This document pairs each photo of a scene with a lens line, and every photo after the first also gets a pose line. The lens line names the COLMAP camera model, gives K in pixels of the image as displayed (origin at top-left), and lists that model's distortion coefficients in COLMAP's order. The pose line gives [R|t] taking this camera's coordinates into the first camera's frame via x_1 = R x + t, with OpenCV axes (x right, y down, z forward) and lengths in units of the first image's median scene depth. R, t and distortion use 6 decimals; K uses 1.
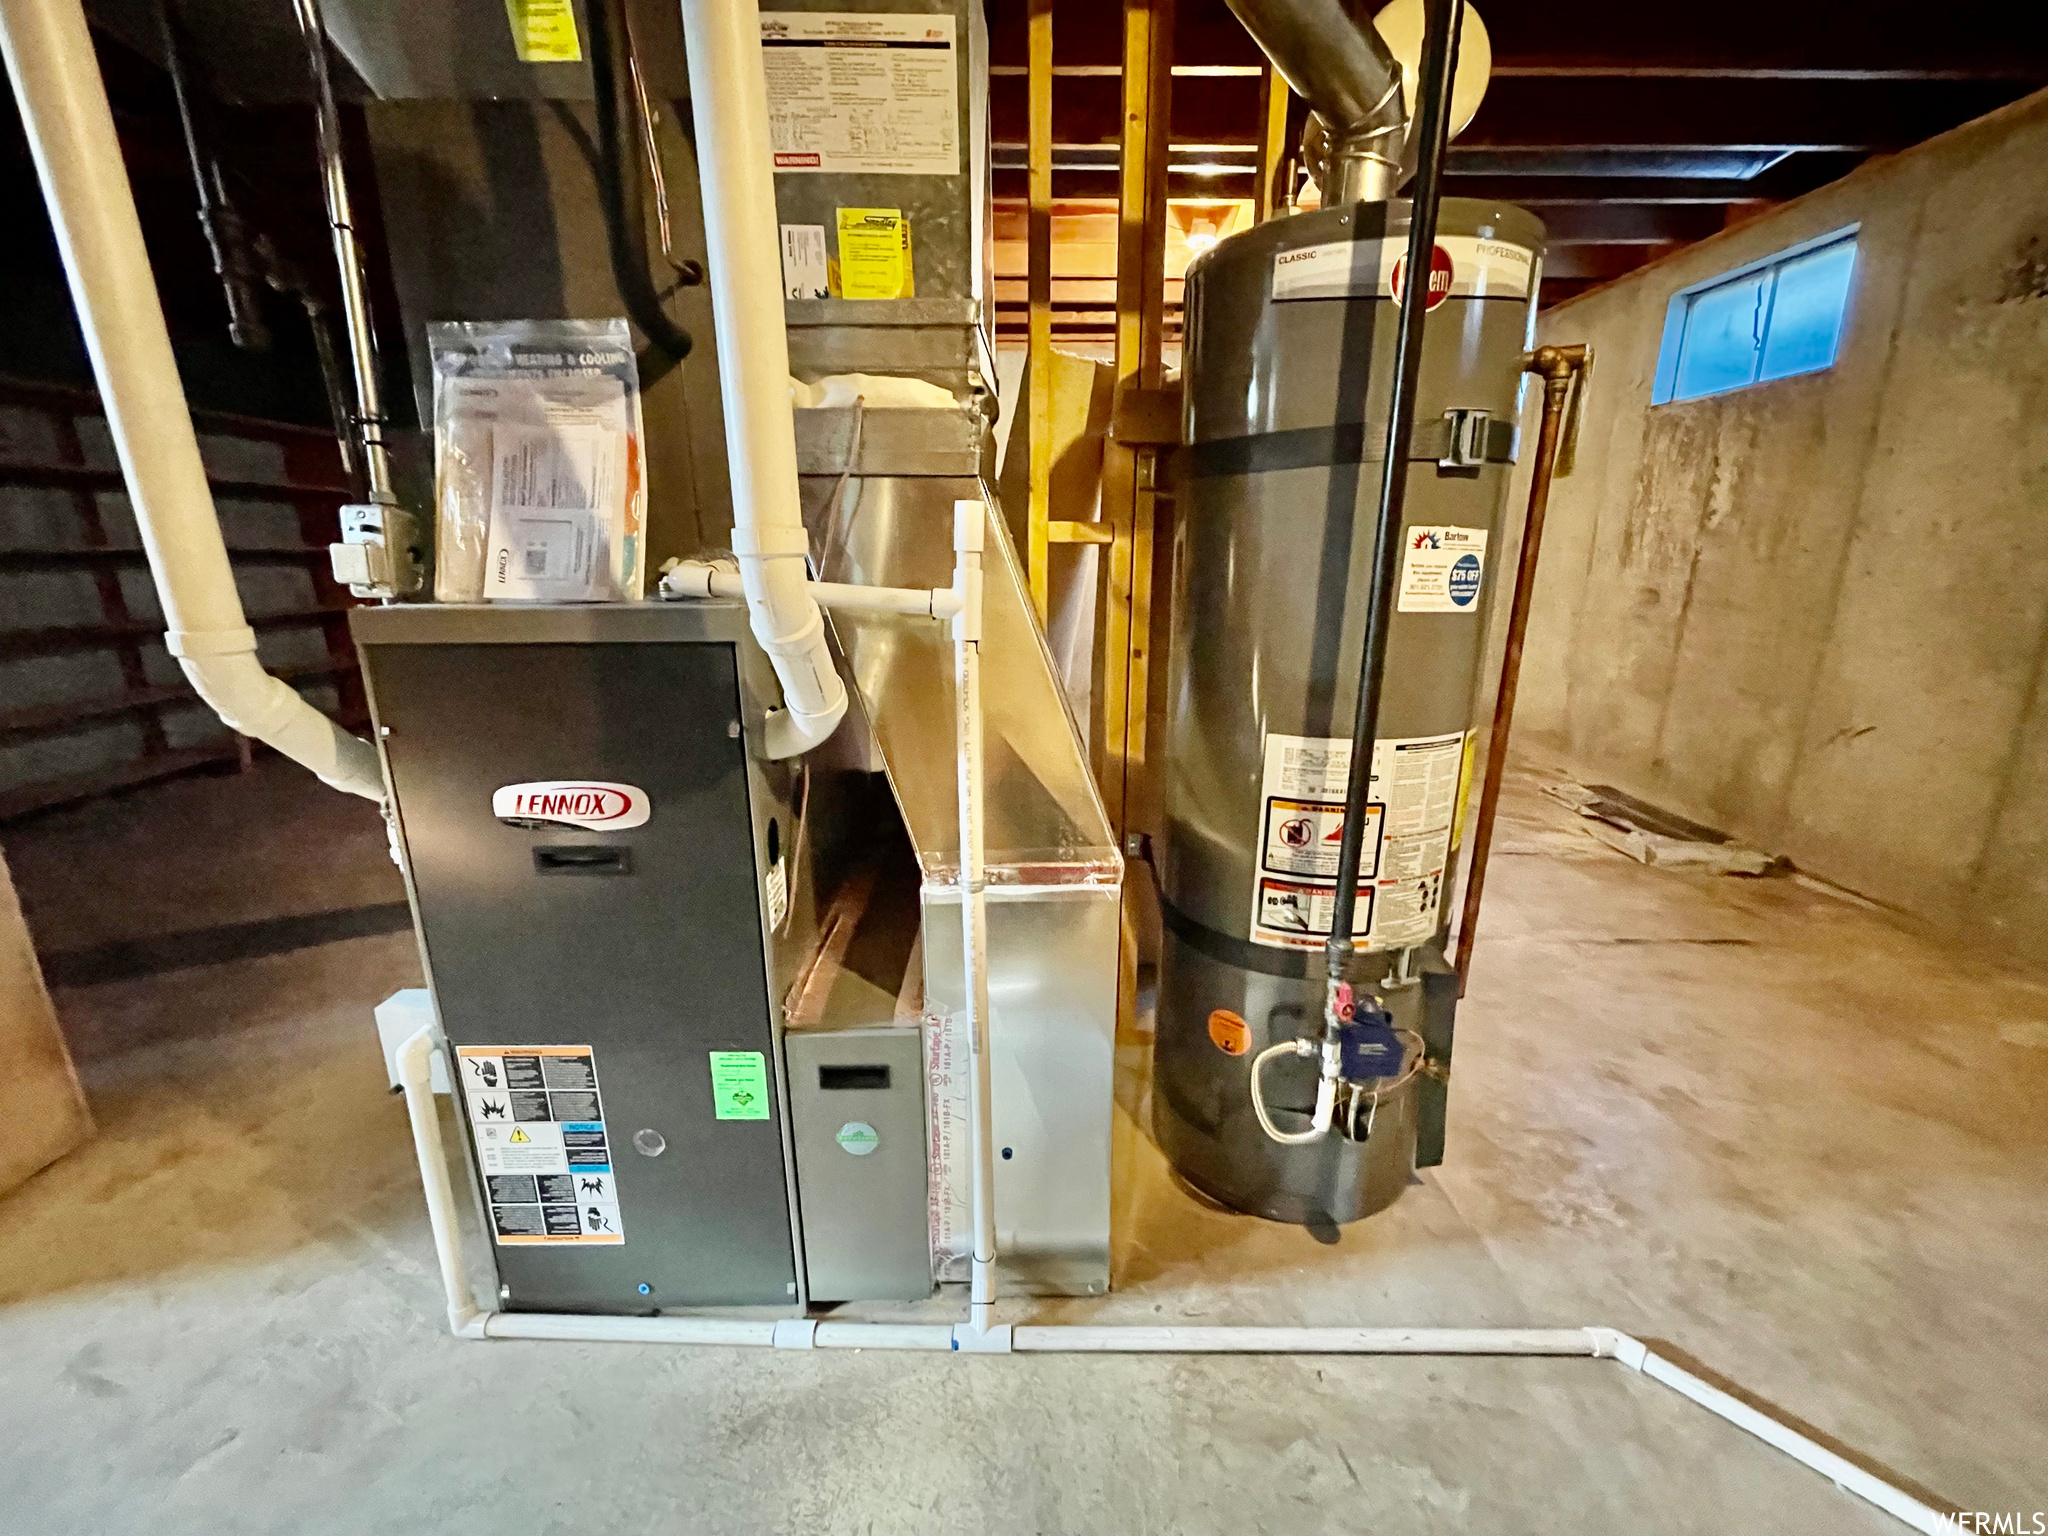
lens RADIAL K [[828.3, 0, 1024.0], [0, 828.3, 768.0], [0, 0, 1]] dist [0.000620, 0.000361]
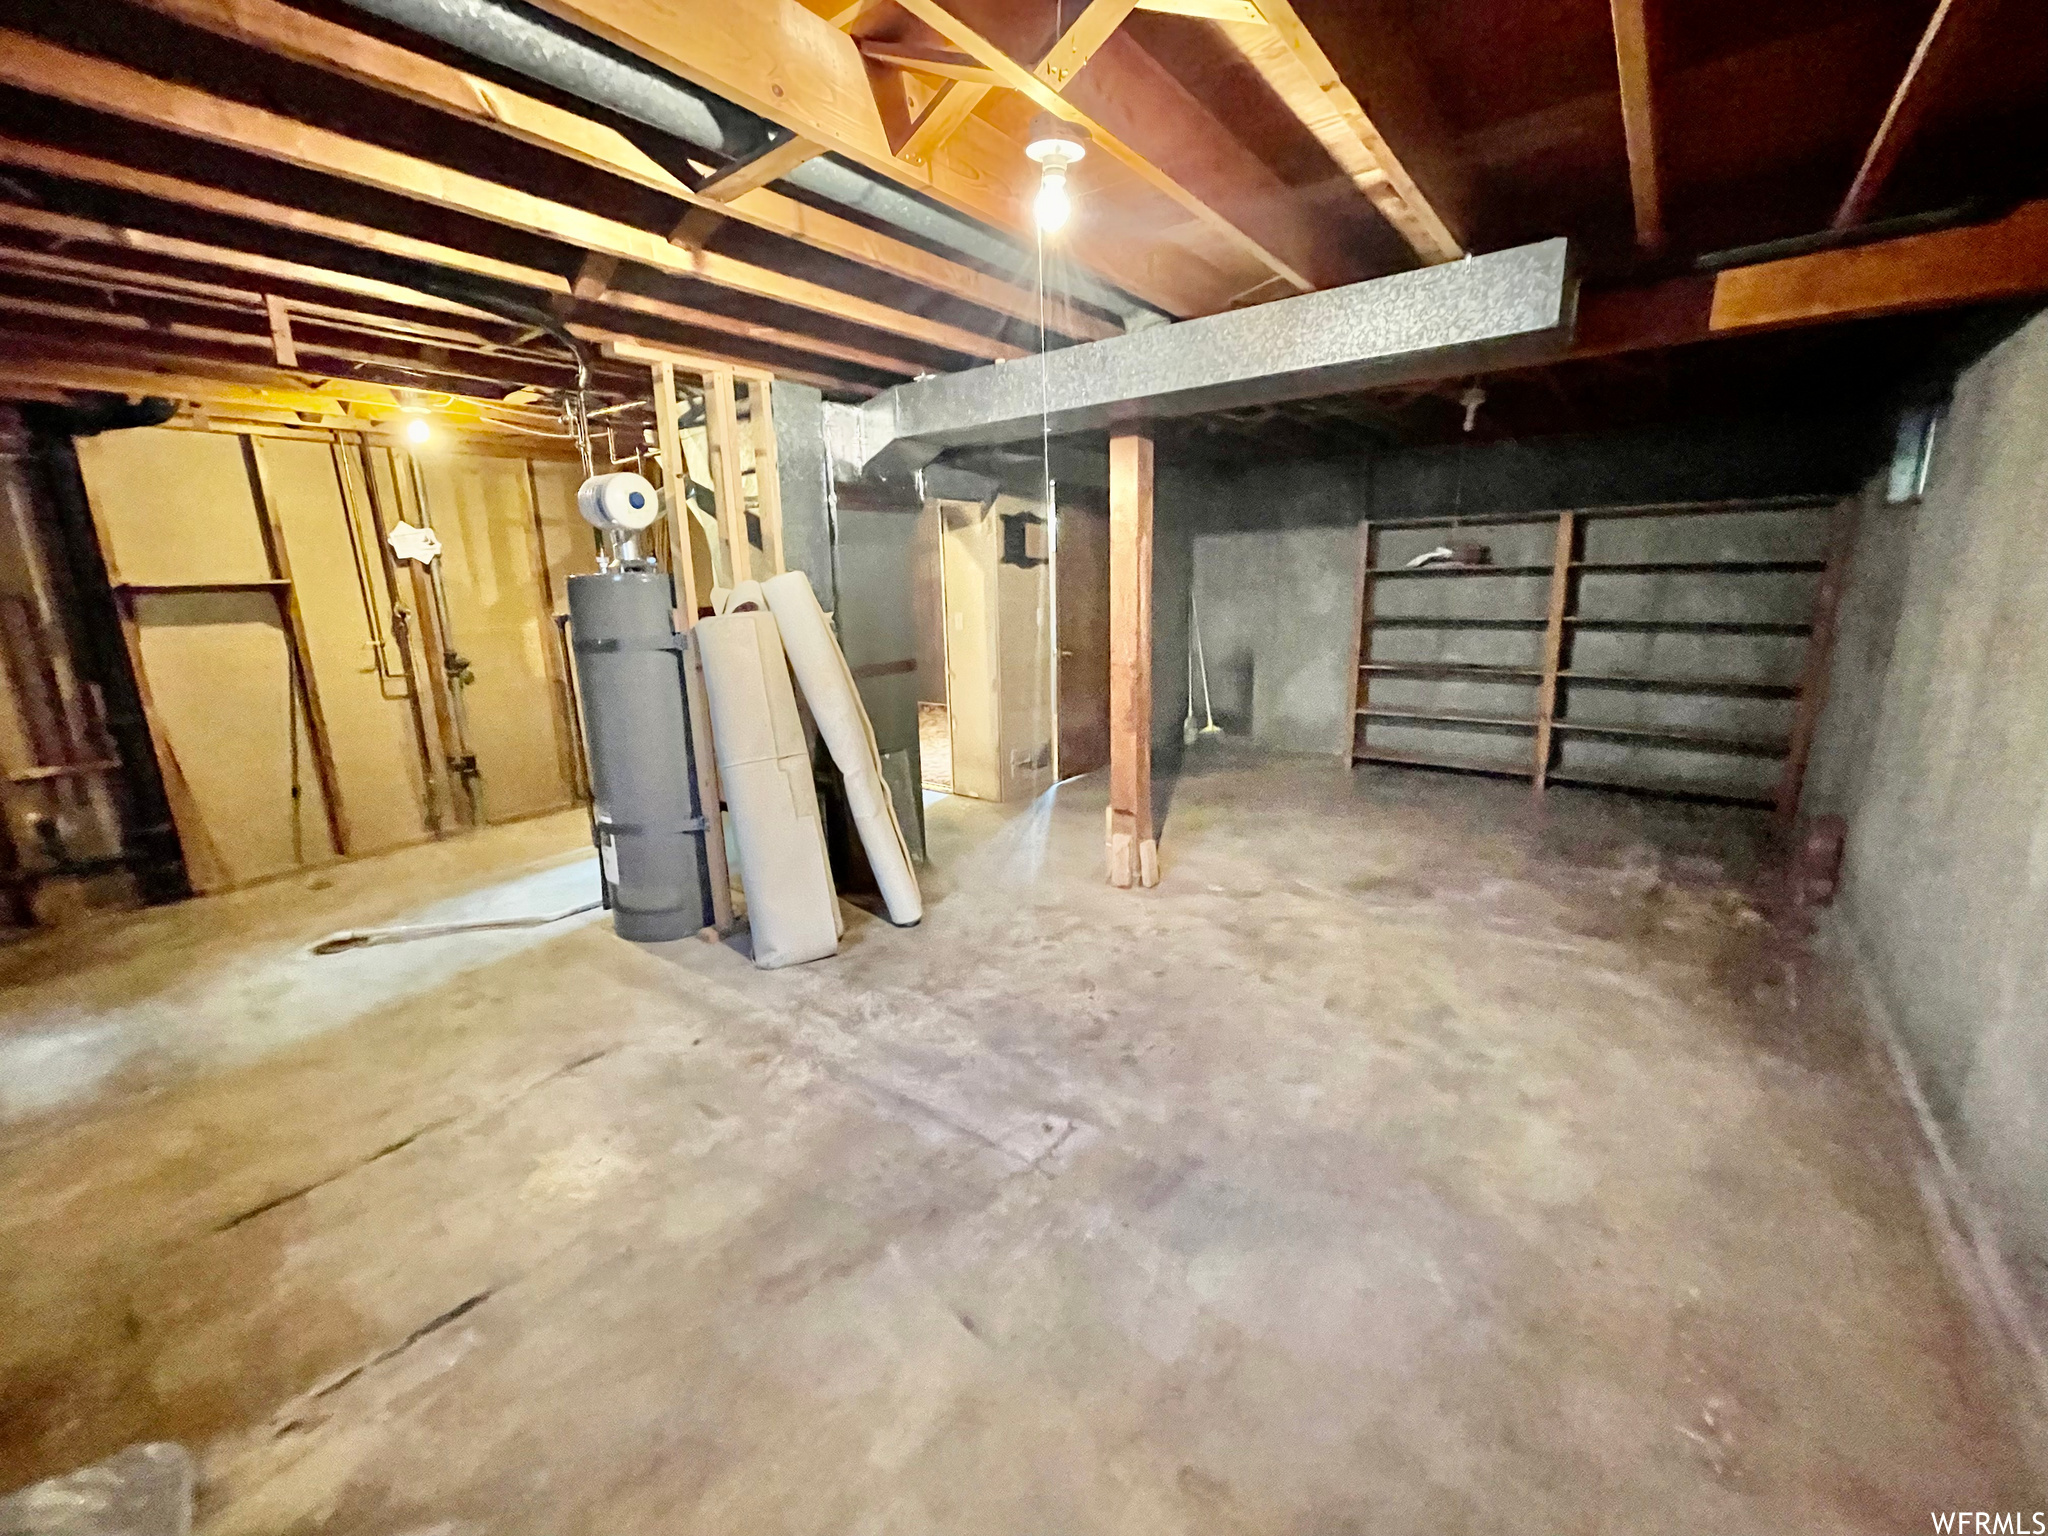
lens RADIAL K [[828.3, 0, 1024.0], [0, 828.3, 768.0], [0, 0, 1]] dist [0.000620, 0.000361]
pose [[-0.611305, 0.195092, -0.766971, 0.661664], [-0.177575, 0.910613, 0.373164, -0.470625], [0.771215, 0.364312, -0.522019, 1.345579]]
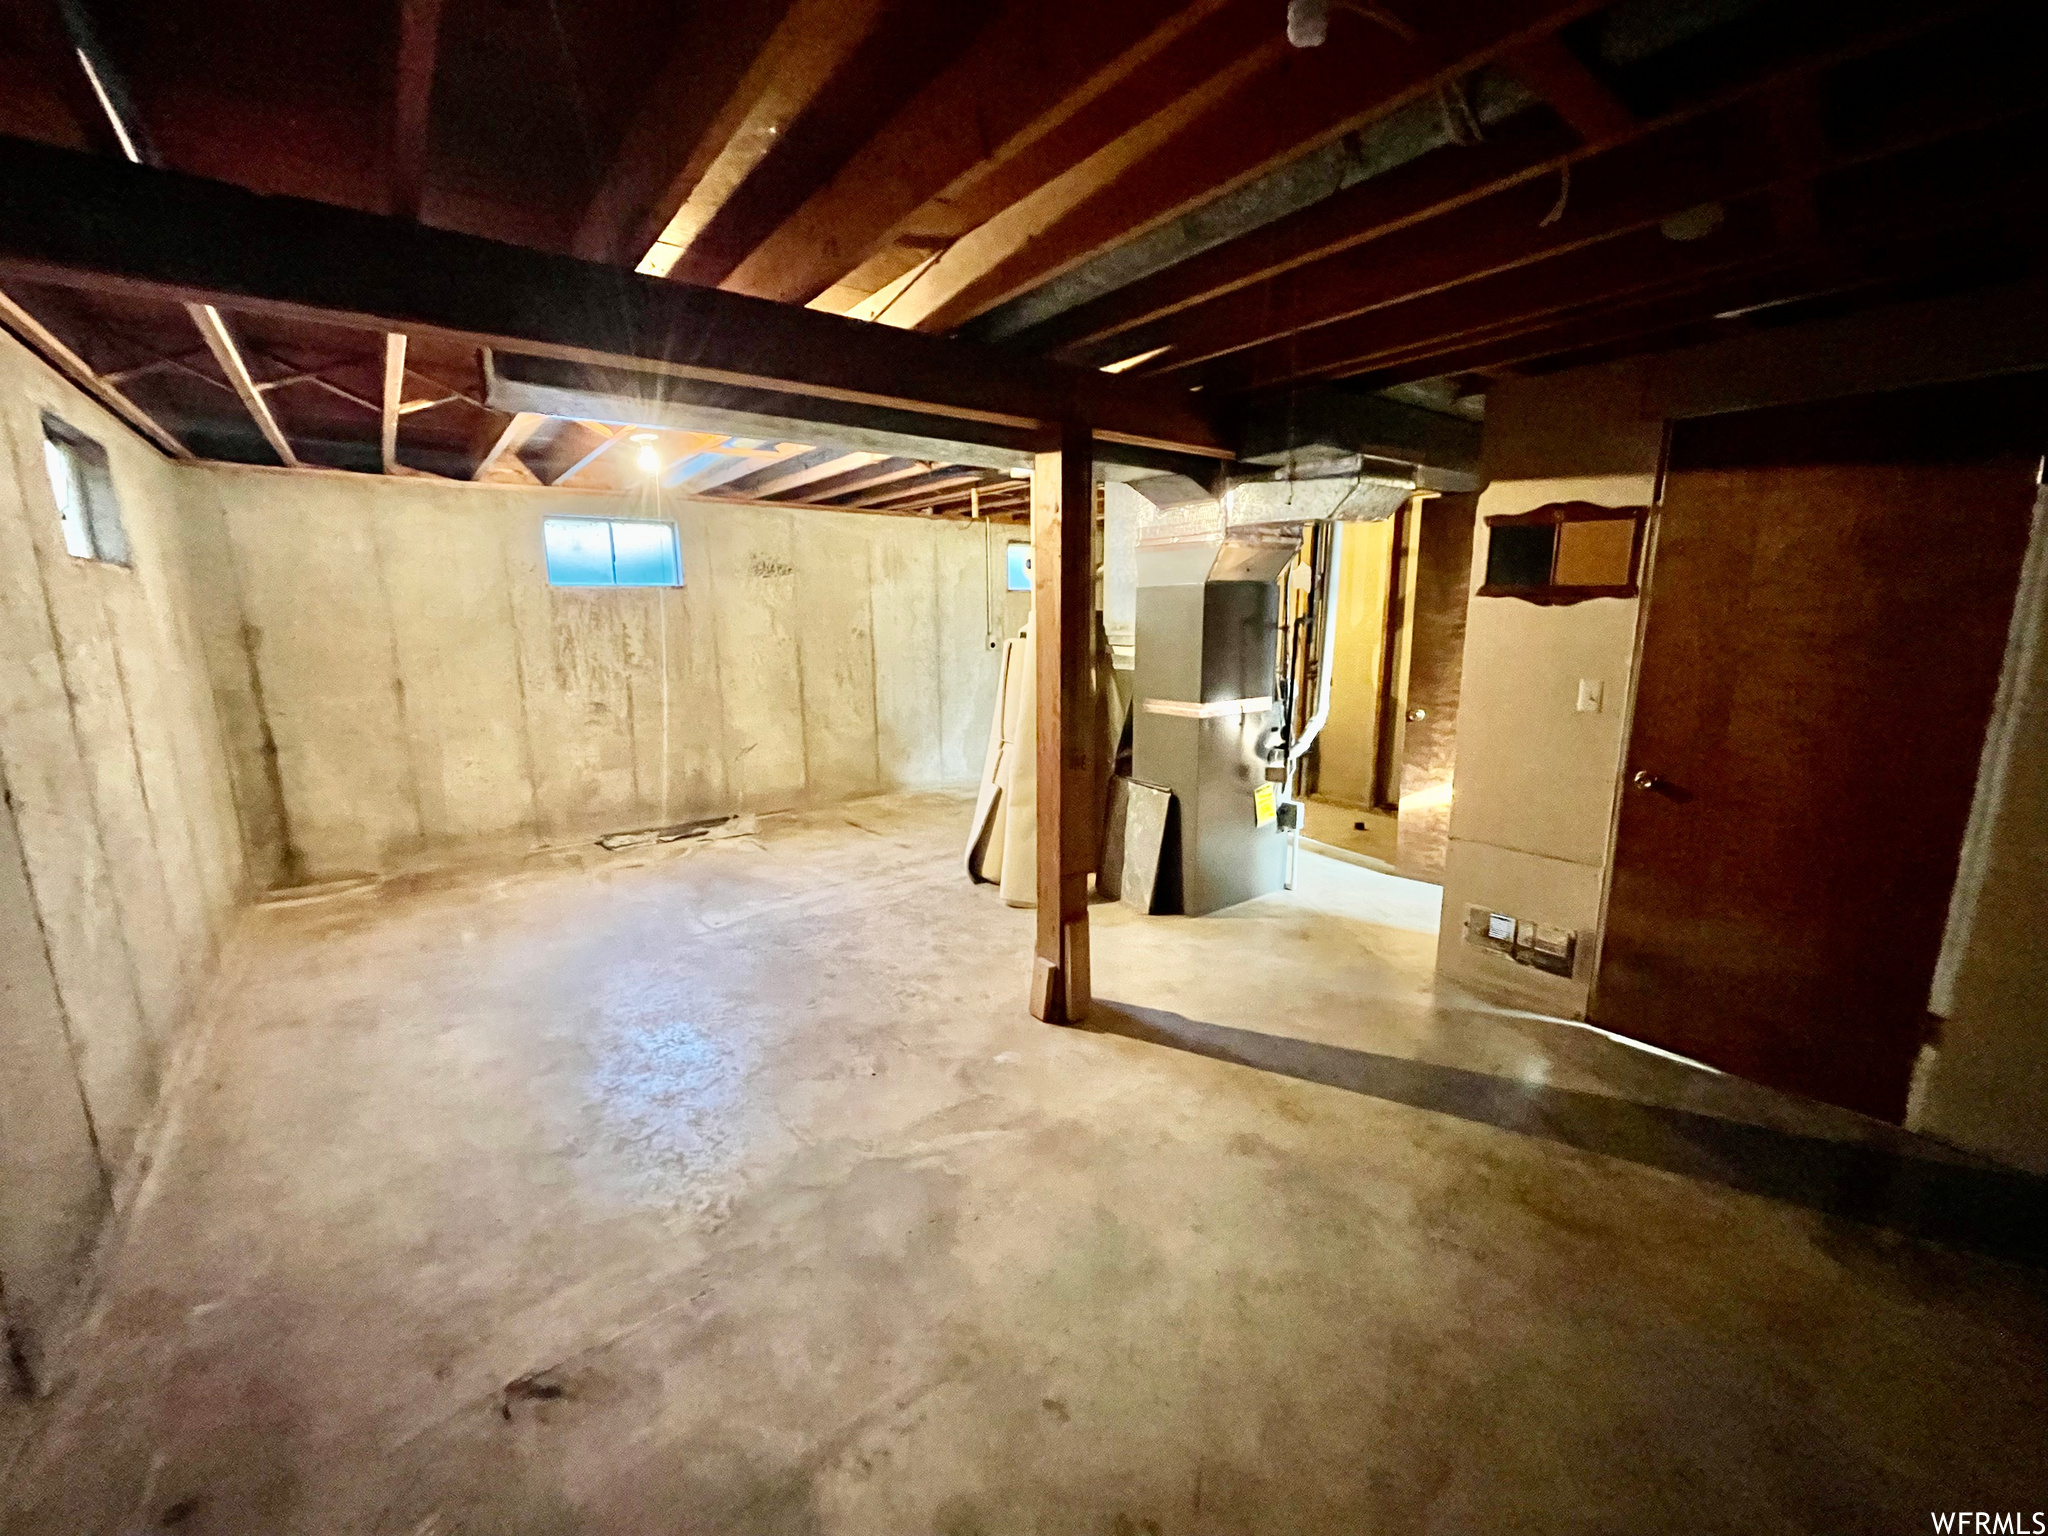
lens RADIAL K [[828.3, 0, 1024.0], [0, 828.3, 768.0], [0, 0, 1]] dist [0.000620, 0.000361]
pose [[-0.608172, -0.144257, 0.780587, -0.994853], [0.212988, 0.917637, 0.335528, -0.481129], [-0.764698, 0.370314, -0.527356, 1.331164]]
